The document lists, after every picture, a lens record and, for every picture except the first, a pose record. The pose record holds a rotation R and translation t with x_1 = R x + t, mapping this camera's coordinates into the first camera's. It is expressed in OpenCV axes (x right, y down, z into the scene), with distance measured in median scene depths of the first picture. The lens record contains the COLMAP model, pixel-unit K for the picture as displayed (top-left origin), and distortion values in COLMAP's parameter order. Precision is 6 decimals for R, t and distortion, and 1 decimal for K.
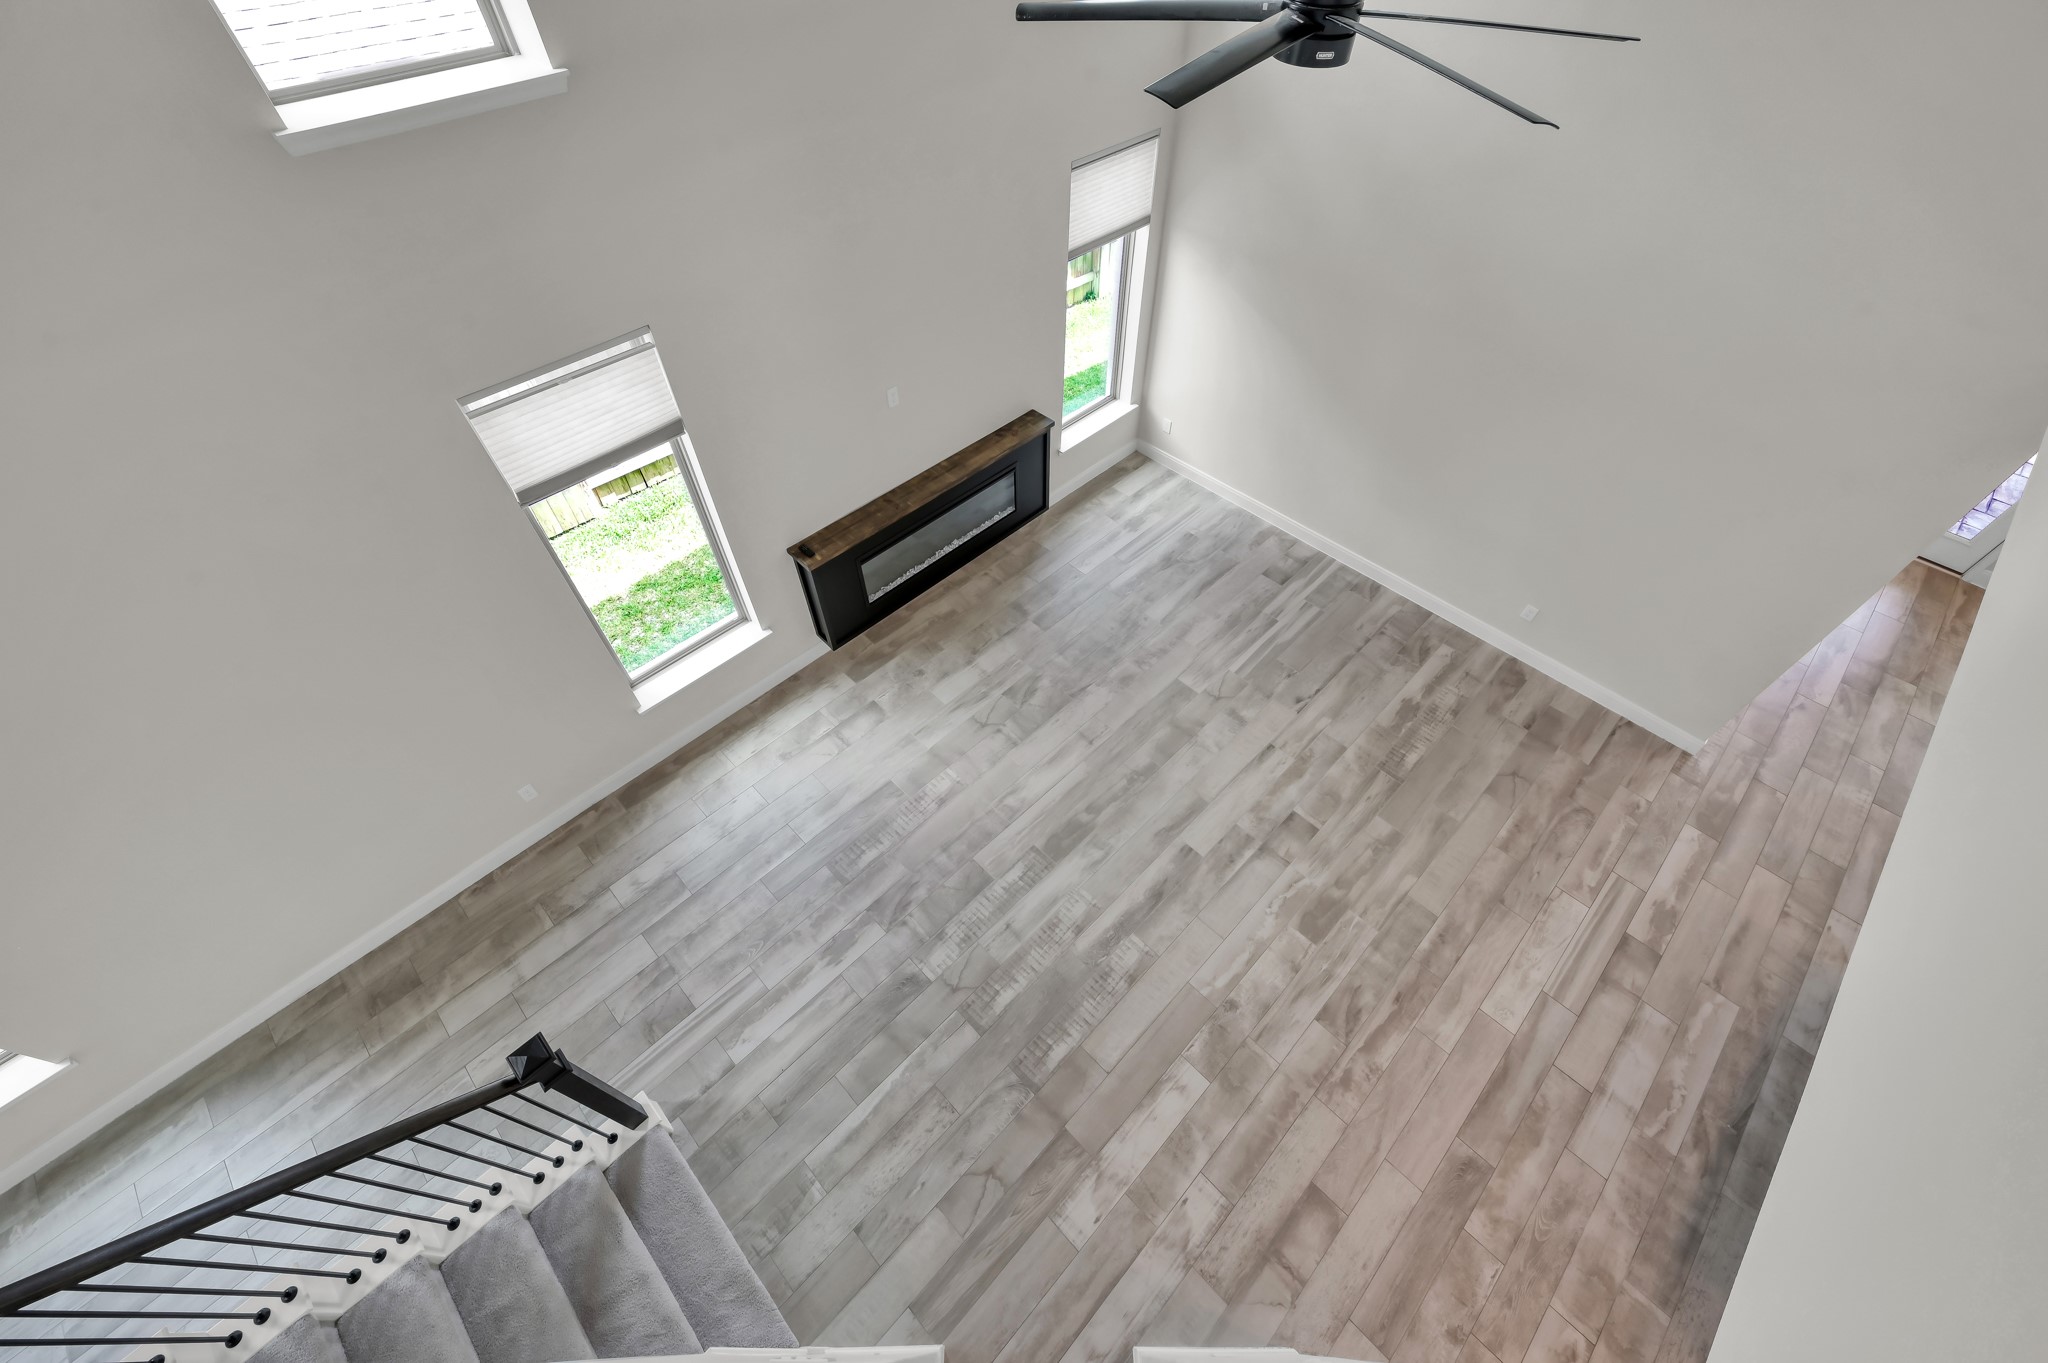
lens RADIAL K [[807.1, 0, 1026.3], [0, 807.1, 681.9], [0, 0, 1]] dist [0.001123, 0.000367]
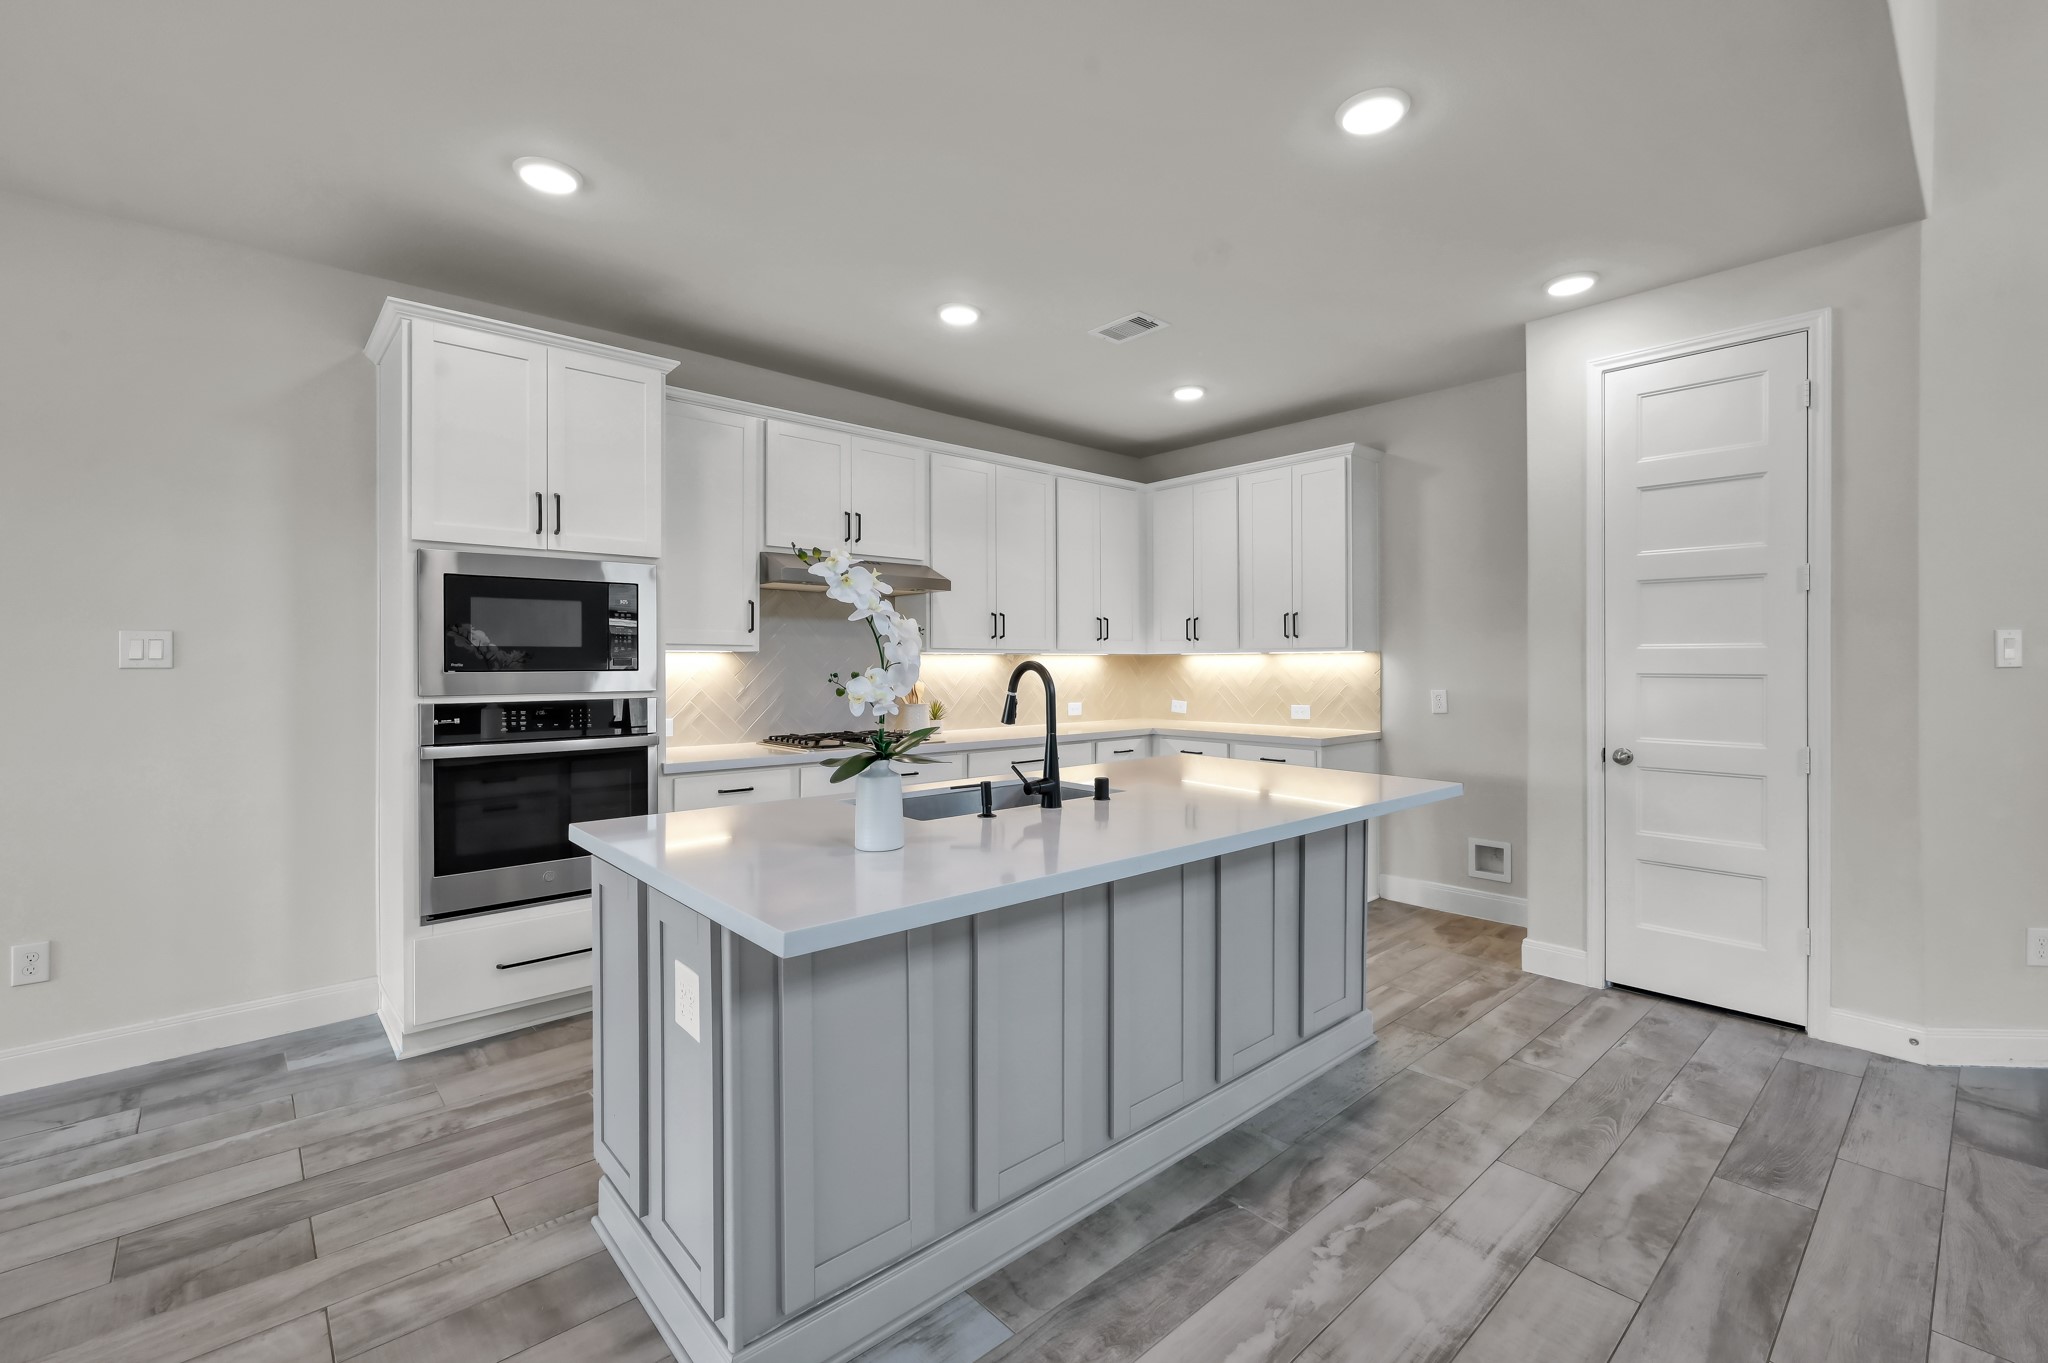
lens RADIAL K [[878.2, 0, 1016.9], [0, 878.2, 668.8], [0, 0, 1]] dist [-0.002703, -0.000470]
pose [[-0.998296, 0.001517, 0.058337, 0.814876], [0.046457, 0.625622, 0.778742, -0.058917], [-0.035315, 0.780125, -0.624626, 0.906943]]
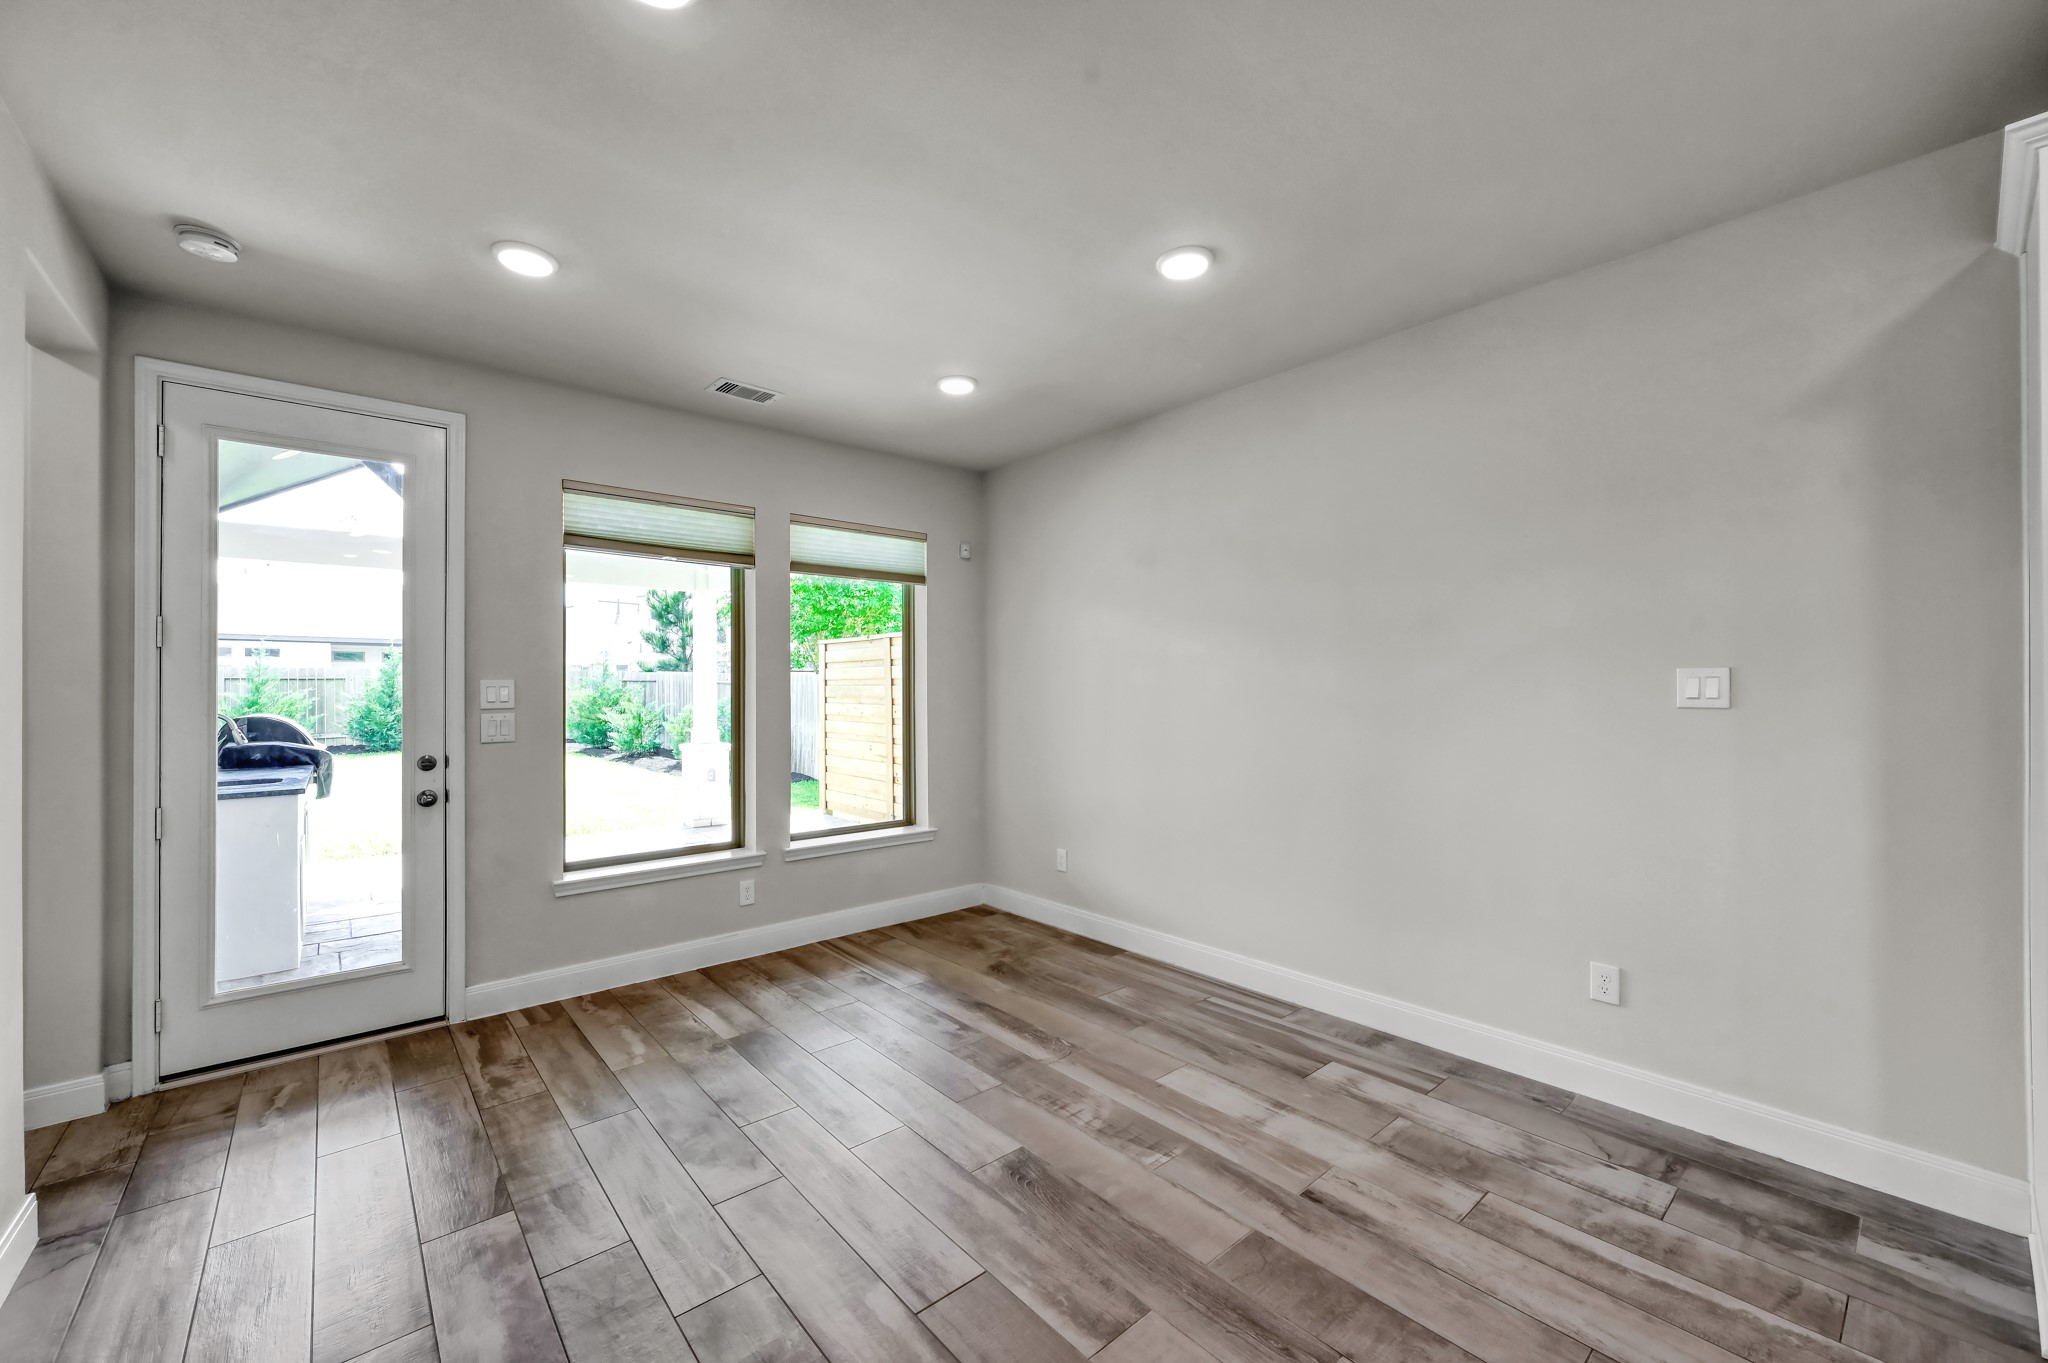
lens RADIAL K [[807.1, 0, 1026.3], [0, 807.1, 681.9], [0, 0, 1]] dist [0.001123, 0.000367]
pose [[0.074165, 0.006902, 0.997222, 0.904506], [0.777010, 0.626415, -0.062123, 0.074310], [-0.625104, 0.779459, 0.041095, 0.781057]]
